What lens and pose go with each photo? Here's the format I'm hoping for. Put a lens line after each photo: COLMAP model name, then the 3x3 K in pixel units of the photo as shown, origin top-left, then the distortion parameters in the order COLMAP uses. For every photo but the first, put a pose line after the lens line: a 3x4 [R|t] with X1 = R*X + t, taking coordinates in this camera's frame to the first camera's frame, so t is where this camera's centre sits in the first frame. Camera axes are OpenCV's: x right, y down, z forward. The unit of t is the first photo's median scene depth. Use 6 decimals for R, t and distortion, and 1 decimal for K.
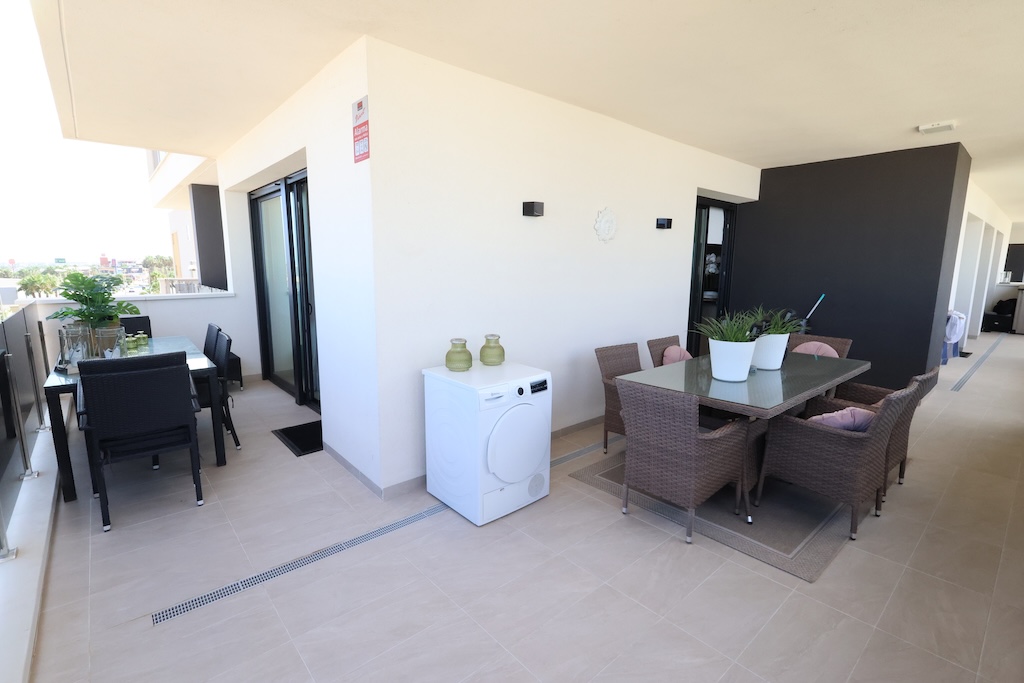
lens RADIAL K [[474.3, 0, 509.0], [0, 474.3, 342.2], [0, 0, 1]] dist [0.000673, 0.001827]
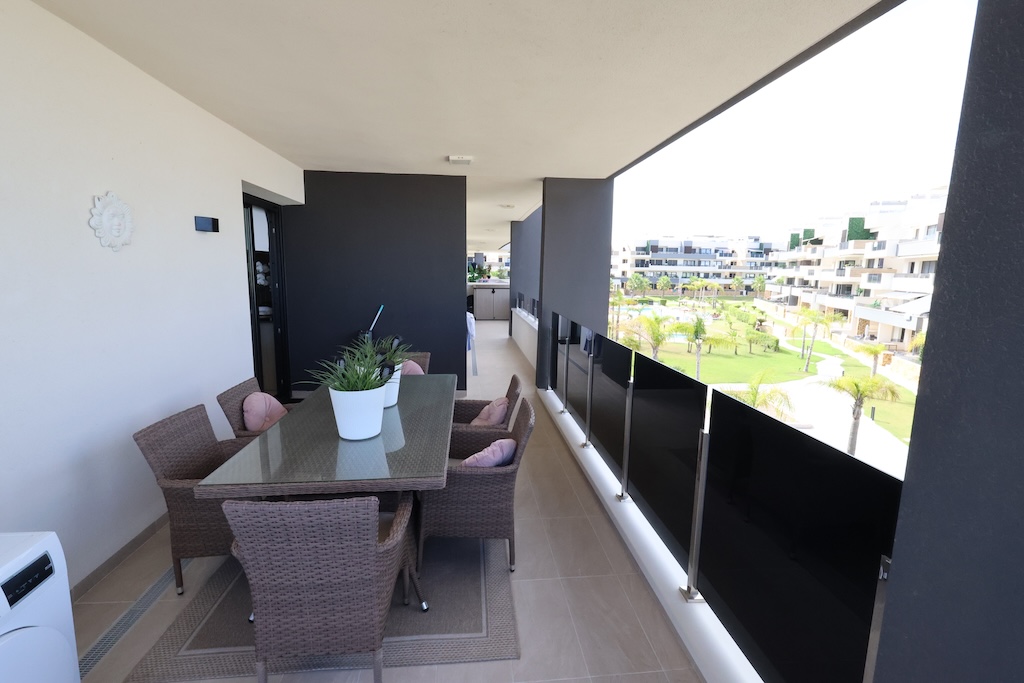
lens RADIAL K [[474.3, 0, 514.0], [0, 474.3, 343.9], [0, 0, 1]] dist [0.000673, 0.001827]
pose [[0.579036, -0.123561, 0.805885, -0.003956], [0.120107, 0.990592, 0.065583, -0.071008], [-0.806407, 0.058817, 0.588429, 0.244051]]
